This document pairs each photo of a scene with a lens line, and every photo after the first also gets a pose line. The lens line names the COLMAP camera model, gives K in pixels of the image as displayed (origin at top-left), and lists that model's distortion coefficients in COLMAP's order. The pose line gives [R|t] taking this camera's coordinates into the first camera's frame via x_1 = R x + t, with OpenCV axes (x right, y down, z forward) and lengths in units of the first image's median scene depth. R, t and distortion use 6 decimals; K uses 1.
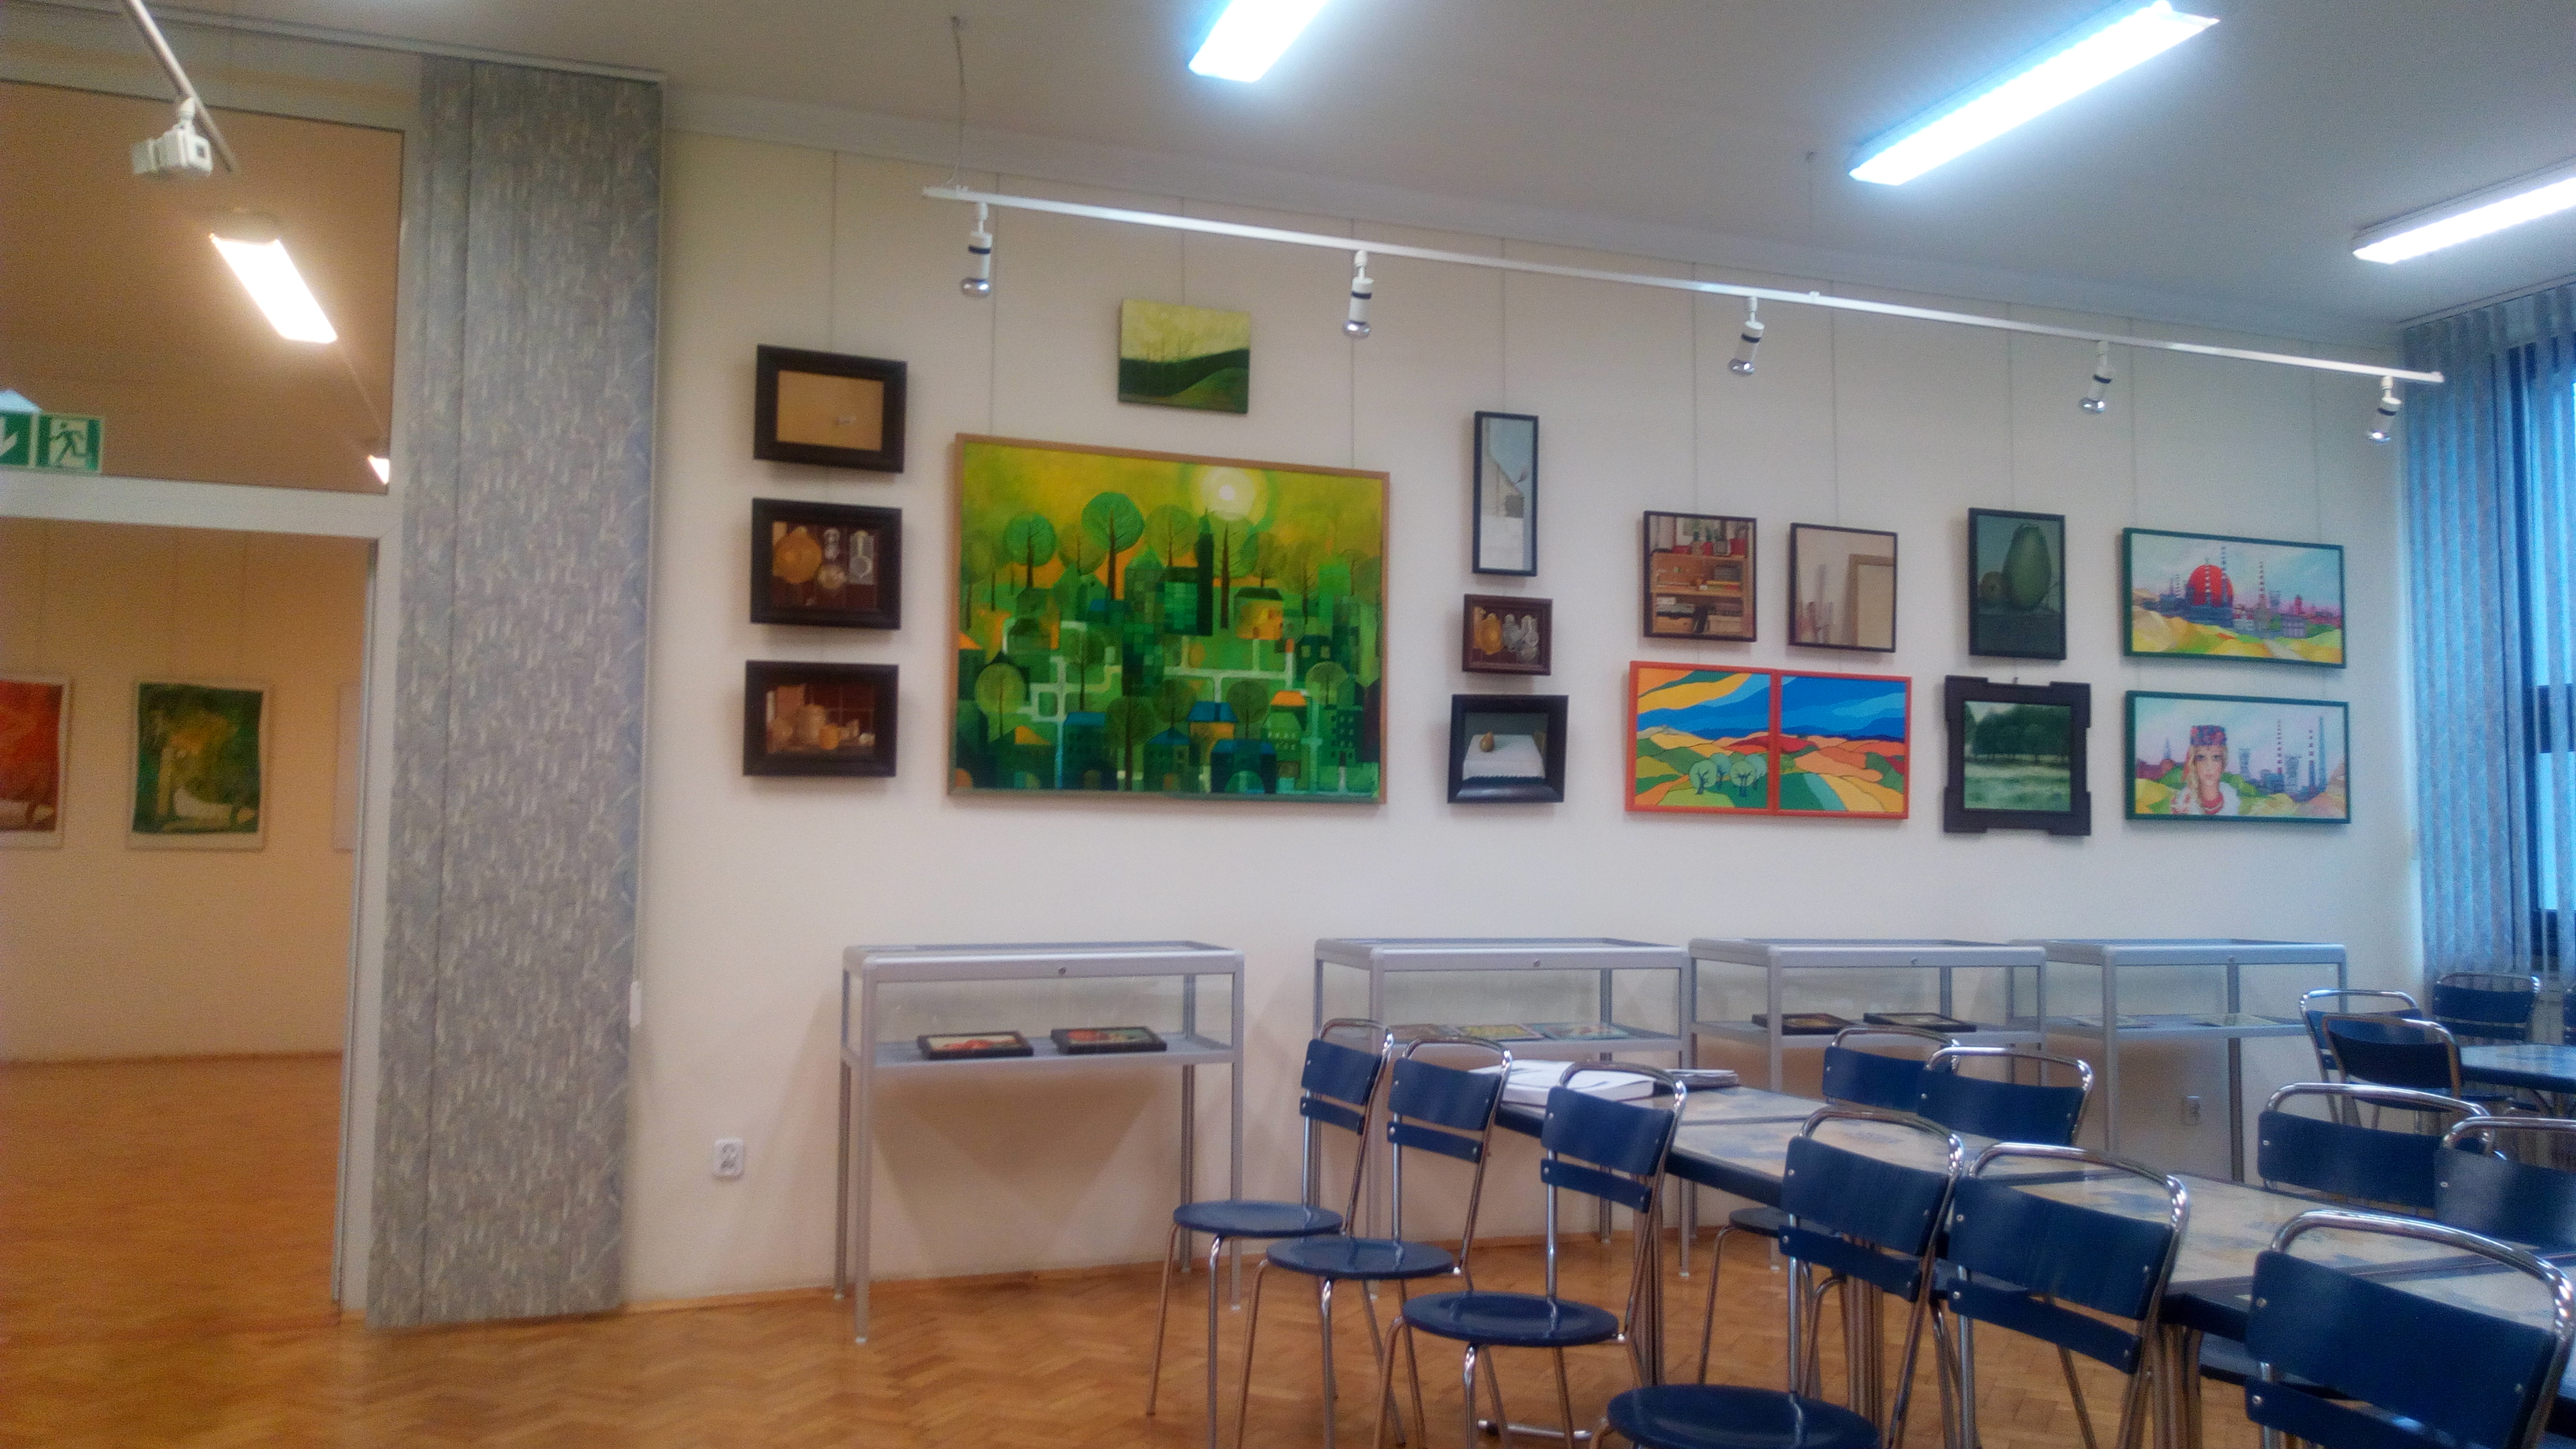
lens RADIAL K [[1878.4, 0, 1342.9], [0, 1878.4, 742.7], [0, 0, 1]] dist [0.057643, -0.067168]
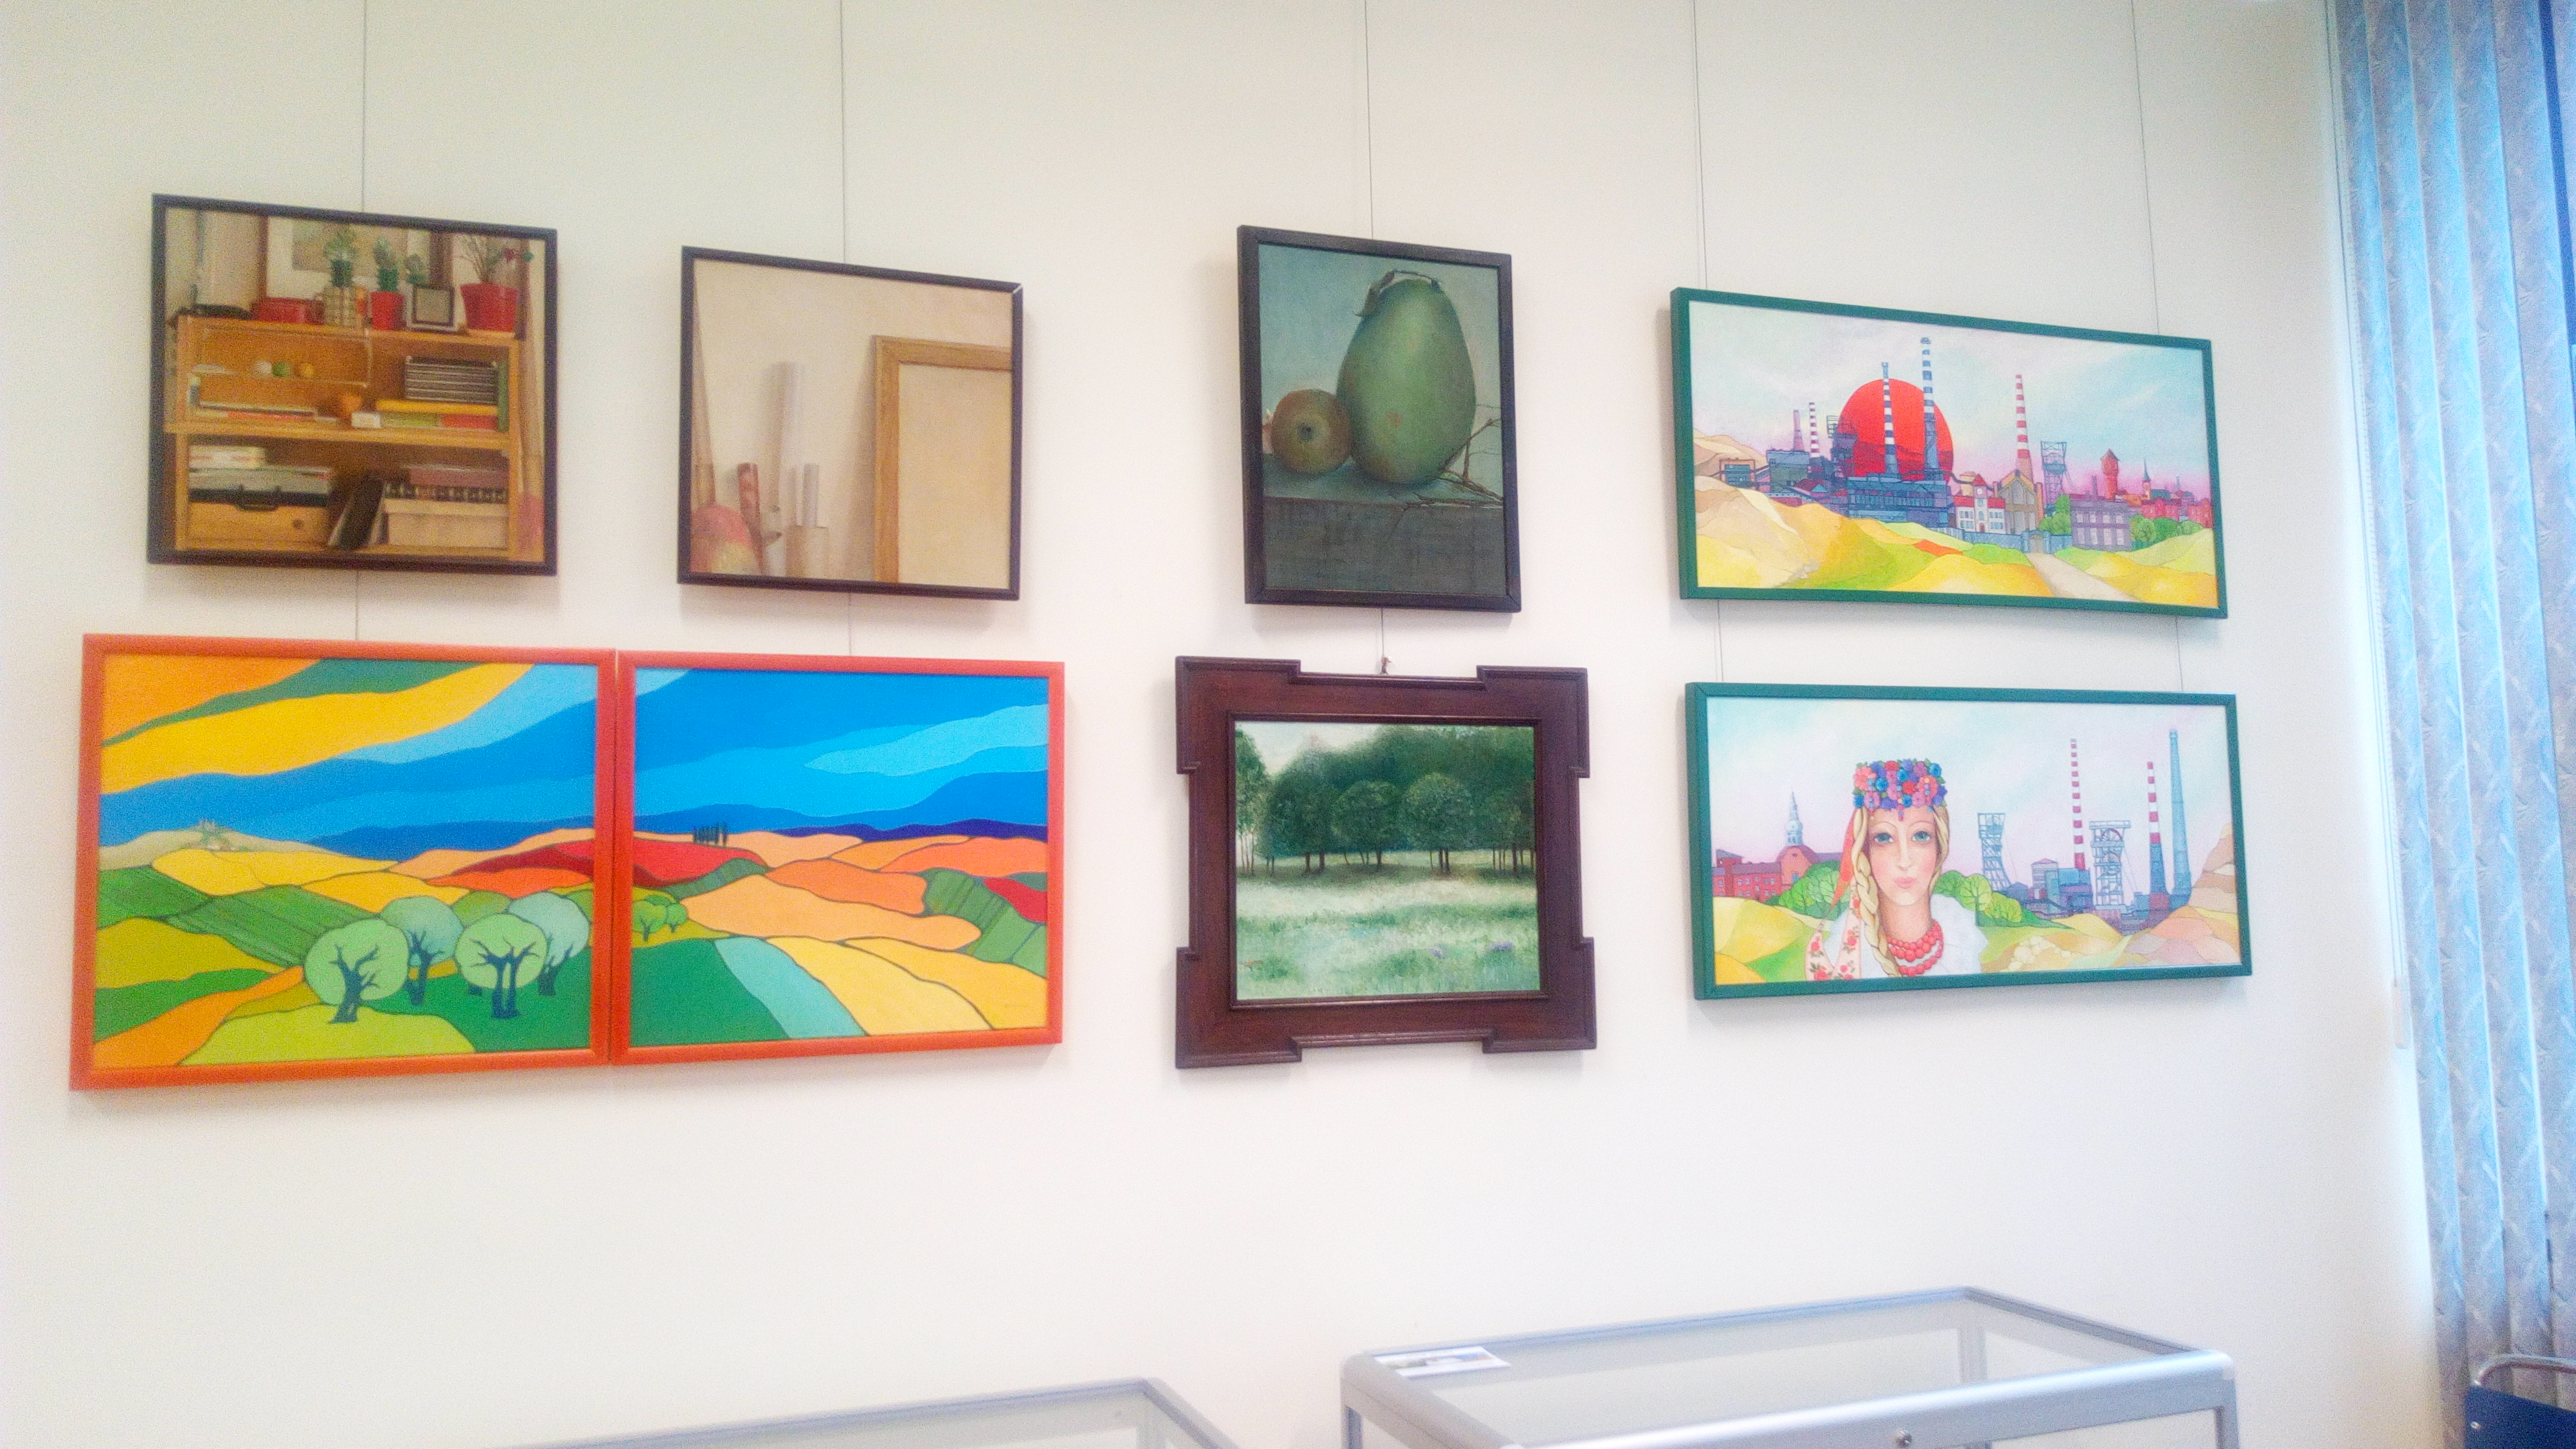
lens RADIAL K [[1878.4, 0, 1336.8], [0, 1878.4, 720.6], [0, 0, 1]] dist [0.057643, -0.067168]
pose [[0.999480, -0.030552, 0.010329, 0.376072], [0.030786, 0.999255, -0.023274, -0.013742], [-0.009610, 0.023580, 0.999676, 0.669188]]
